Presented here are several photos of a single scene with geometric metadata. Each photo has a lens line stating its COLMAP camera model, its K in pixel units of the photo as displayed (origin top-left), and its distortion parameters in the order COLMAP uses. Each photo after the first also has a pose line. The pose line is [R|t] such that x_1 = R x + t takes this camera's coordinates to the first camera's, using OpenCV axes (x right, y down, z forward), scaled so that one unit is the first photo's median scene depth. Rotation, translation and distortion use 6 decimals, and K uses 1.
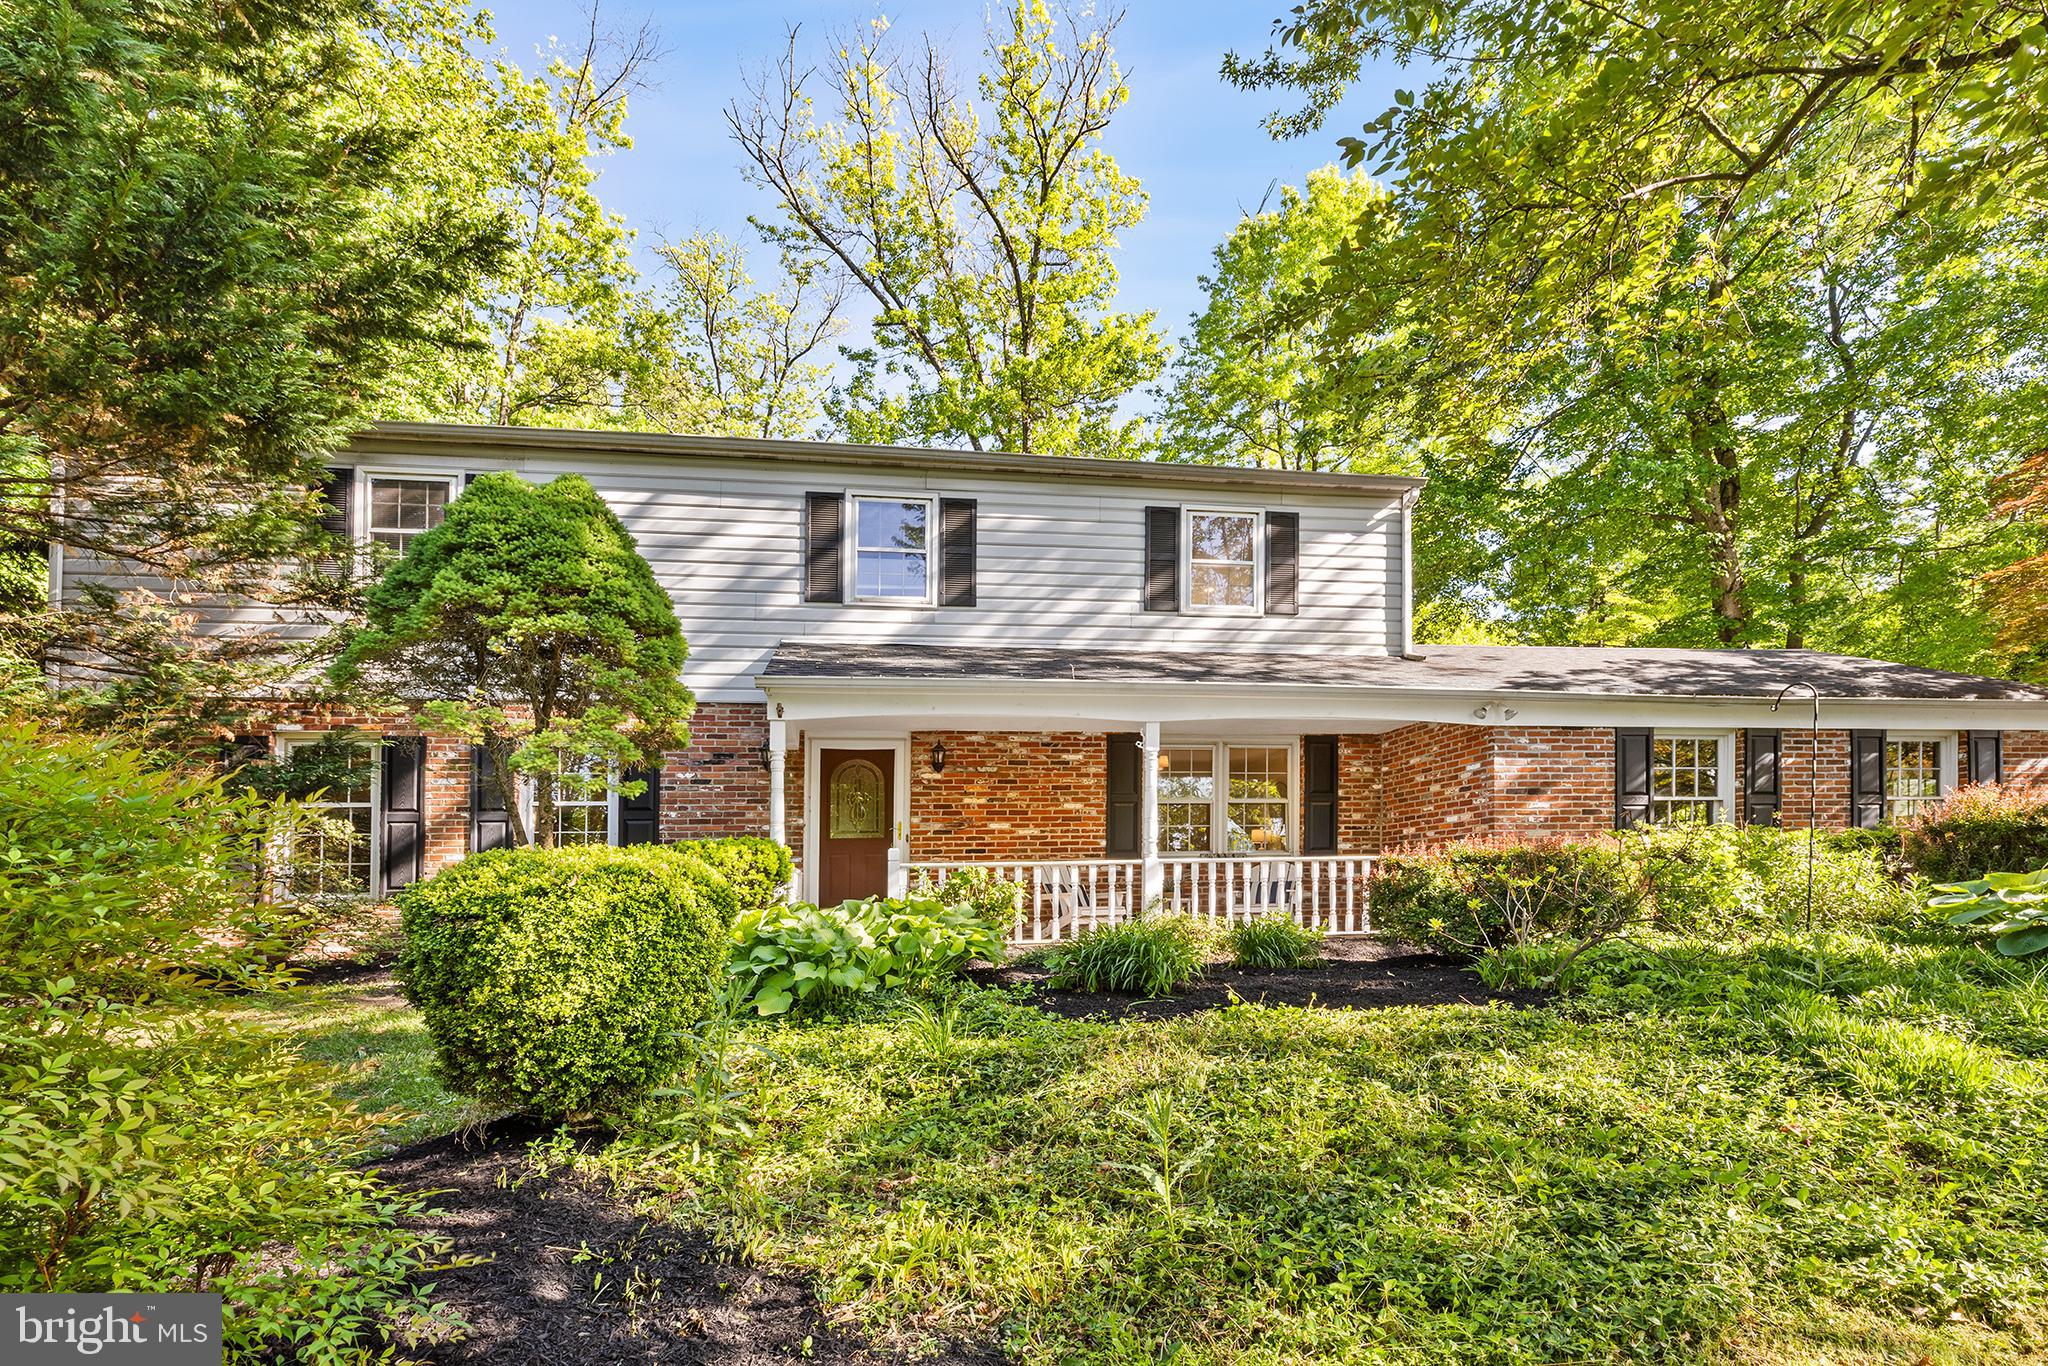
lens RADIAL K [[945.7, 0, 1124.1], [0, 945.7, 684.4], [0, 0, 1]] dist [0.013114, -0.000095]
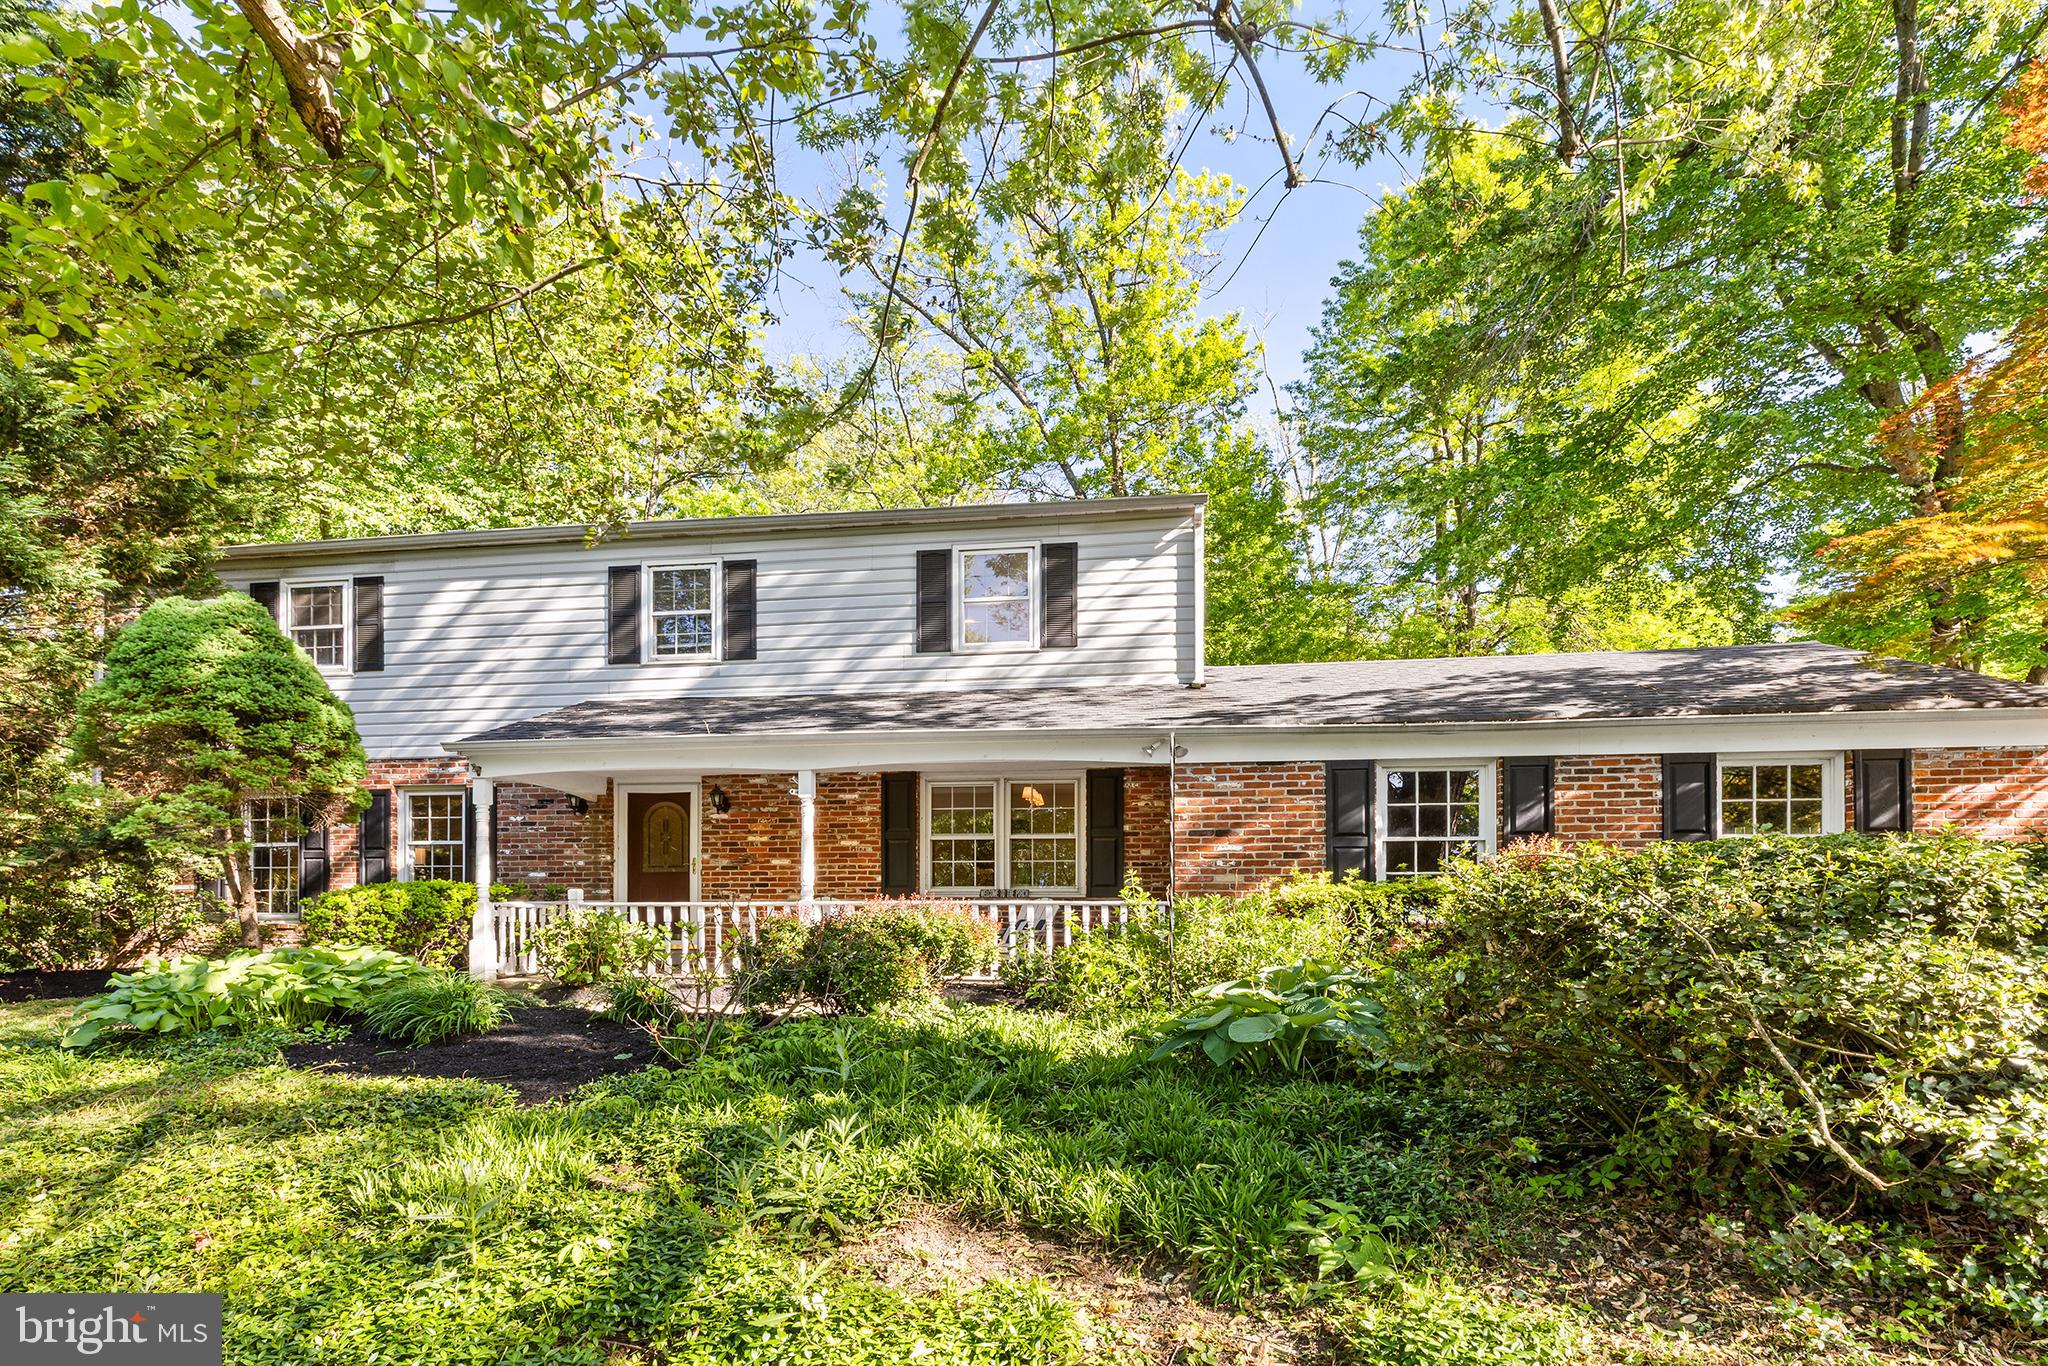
lens RADIAL K [[945.7, 0, 1038.3], [0, 945.7, 690.5], [0, 0, 1]] dist [0.013114, -0.000095]
pose [[0.957609, -0.043266, -0.284802, 0.458552], [0.041360, 0.999064, -0.012706, -0.018972], [0.285085, 0.000388, 0.958502, 0.053323]]
